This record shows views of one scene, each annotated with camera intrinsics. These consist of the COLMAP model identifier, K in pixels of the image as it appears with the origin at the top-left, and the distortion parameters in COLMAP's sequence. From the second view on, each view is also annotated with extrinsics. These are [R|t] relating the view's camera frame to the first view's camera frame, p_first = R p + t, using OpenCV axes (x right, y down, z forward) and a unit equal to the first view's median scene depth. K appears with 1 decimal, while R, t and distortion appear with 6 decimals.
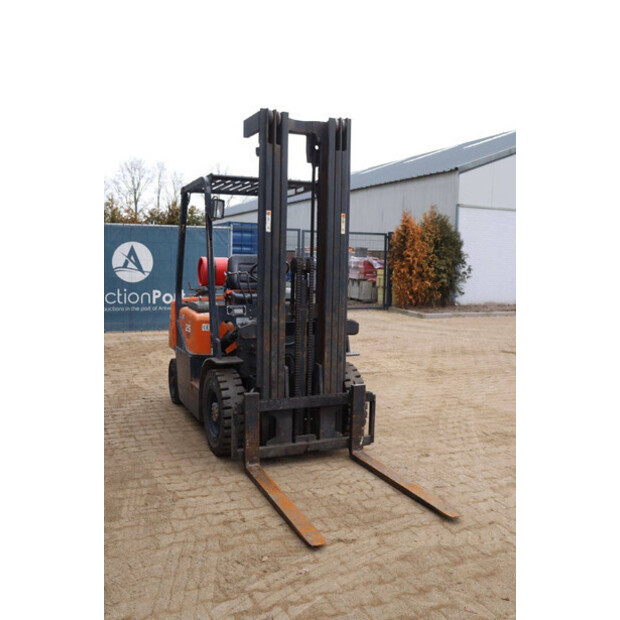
lens RADIAL K [[588.0, 0, 310.0], [0, 588.0, 310.0], [0, 0, 1]] dist [-0.125896, 0.165134]
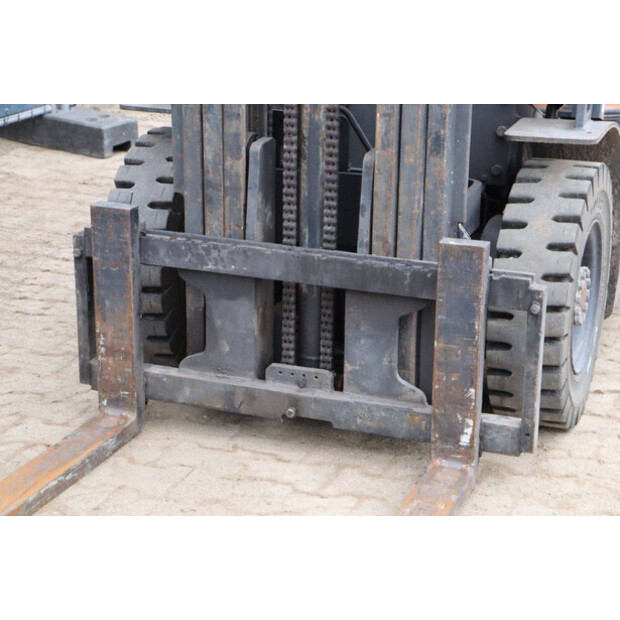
lens RADIAL K [[1445.6, 0, 310.0], [0, 1445.6, 310.0], [0, 0, 1]] dist [0.481442, 0.109602]
pose [[0.720817, 0.207447, -0.661354, 0.529183], [-0.058966, 0.969056, 0.239696, -0.007063], [0.690613, -0.133779, 0.710744, 0.456104]]
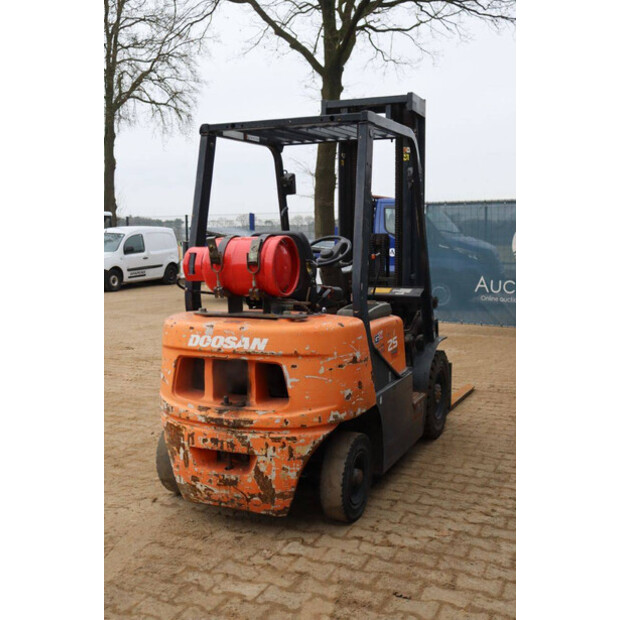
lens RADIAL K [[719.1, 0, 310.0], [0, 719.1, 310.0], [0, 0, 1]] dist [-0.008412, 0.022458]
pose [[-0.670485, -0.095498, 0.735751, -0.945755], [0.058270, 0.981840, 0.180541, -0.203417], [-0.739631, 0.163923, -0.652745, 2.040510]]
